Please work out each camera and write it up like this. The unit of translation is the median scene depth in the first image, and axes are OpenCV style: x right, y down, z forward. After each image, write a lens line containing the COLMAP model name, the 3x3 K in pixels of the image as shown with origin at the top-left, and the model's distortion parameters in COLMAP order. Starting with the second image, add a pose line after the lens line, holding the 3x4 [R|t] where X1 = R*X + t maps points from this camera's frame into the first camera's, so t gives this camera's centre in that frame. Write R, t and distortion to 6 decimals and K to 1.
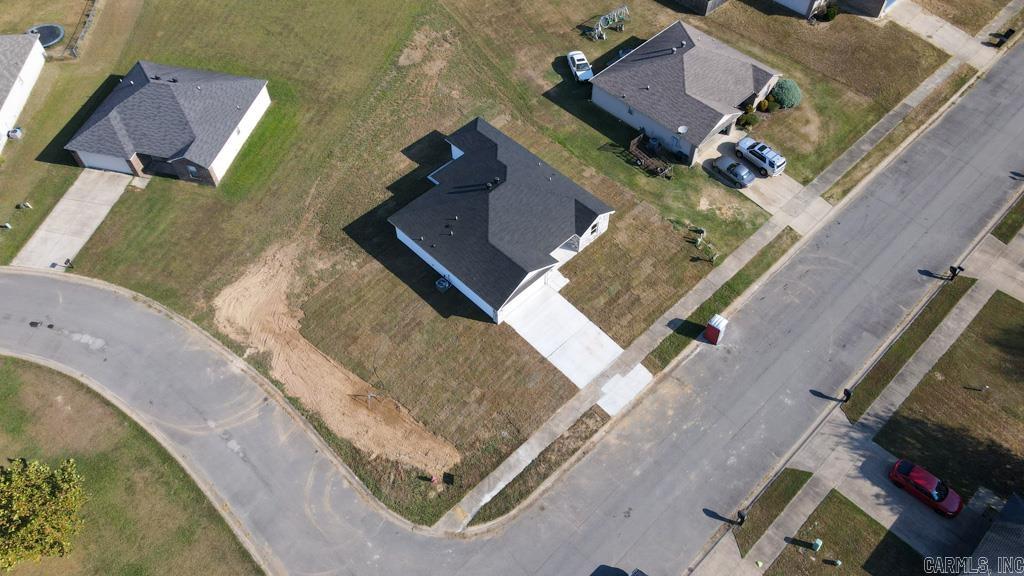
lens RADIAL K [[751.3, 0, 505.8], [0, 751.3, 287.7], [0, 0, 1]] dist [0.000175, 0.039683]
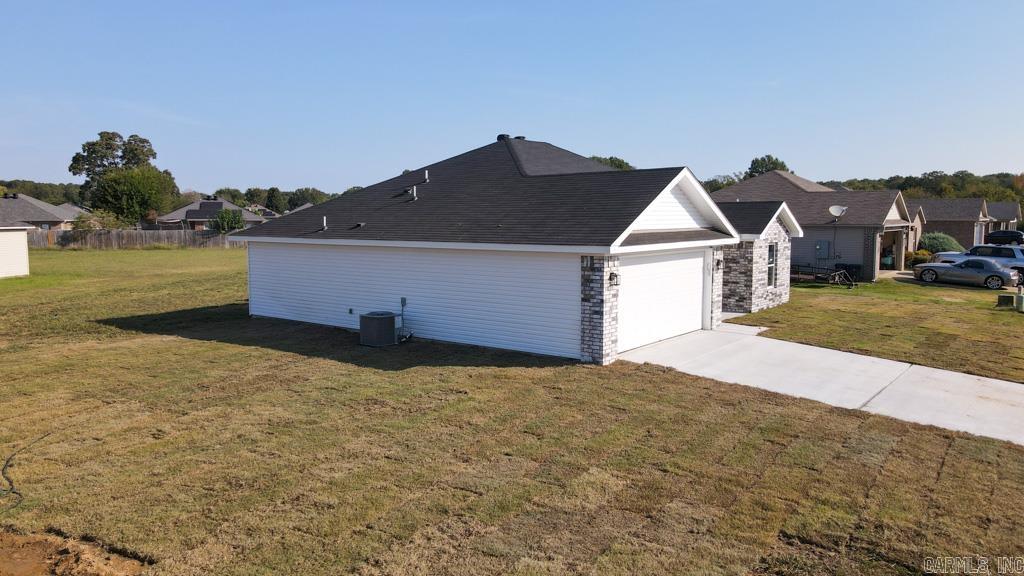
lens RADIAL K [[751.3, 0, 505.8], [0, 751.3, 287.7], [0, 0, 1]] dist [0.000175, 0.039683]
pose [[0.990437, -0.001496, 0.137955, -0.080111], [0.103144, 0.672120, -0.733223, 0.221267], [-0.091626, 0.740440, 0.665847, 0.821975]]
